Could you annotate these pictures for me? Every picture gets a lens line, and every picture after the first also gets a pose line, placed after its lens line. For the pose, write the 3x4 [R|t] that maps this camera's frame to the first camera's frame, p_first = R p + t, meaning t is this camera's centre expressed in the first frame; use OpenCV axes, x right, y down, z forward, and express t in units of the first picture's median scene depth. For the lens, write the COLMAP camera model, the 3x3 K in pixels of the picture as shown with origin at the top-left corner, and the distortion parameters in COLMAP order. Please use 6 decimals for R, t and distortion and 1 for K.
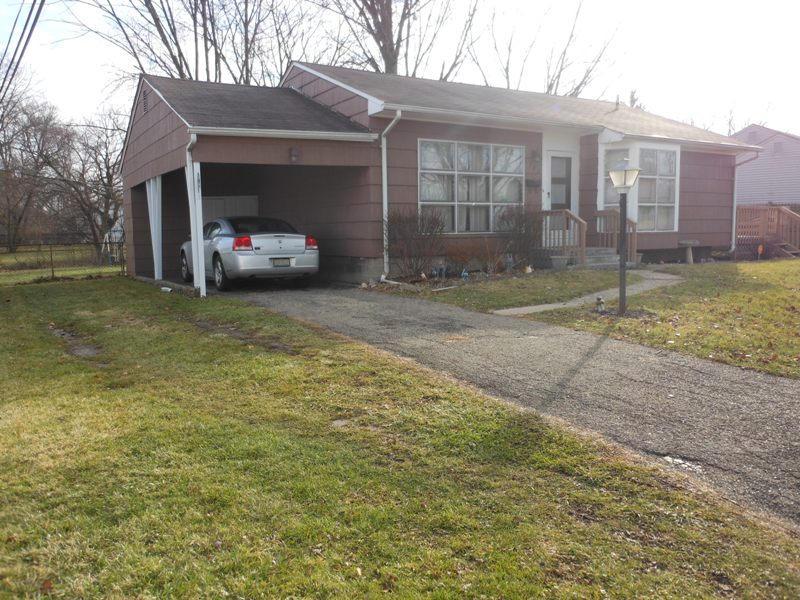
lens RADIAL K [[646.2, 0, 401.6], [0, 646.2, 298.5], [0, 0, 1]] dist [-0.004723, 0.006594]
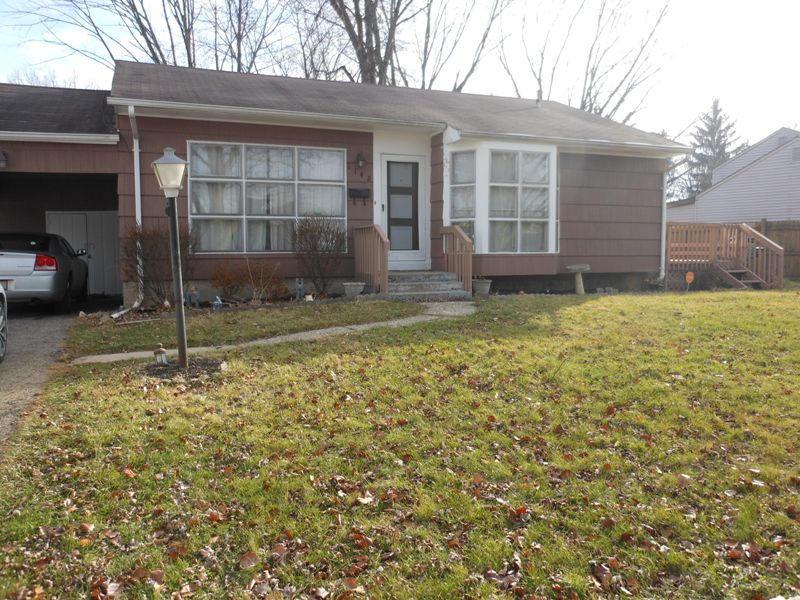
lens RADIAL K [[646.2, 0, 399.0], [0, 646.2, 297.0], [0, 0, 1]] dist [-0.004723, 0.006594]
pose [[0.986143, 0.020428, -0.164633, 0.385834], [-0.025828, 0.999194, -0.030722, -0.021776], [0.163872, 0.034548, 0.985876, 0.194882]]
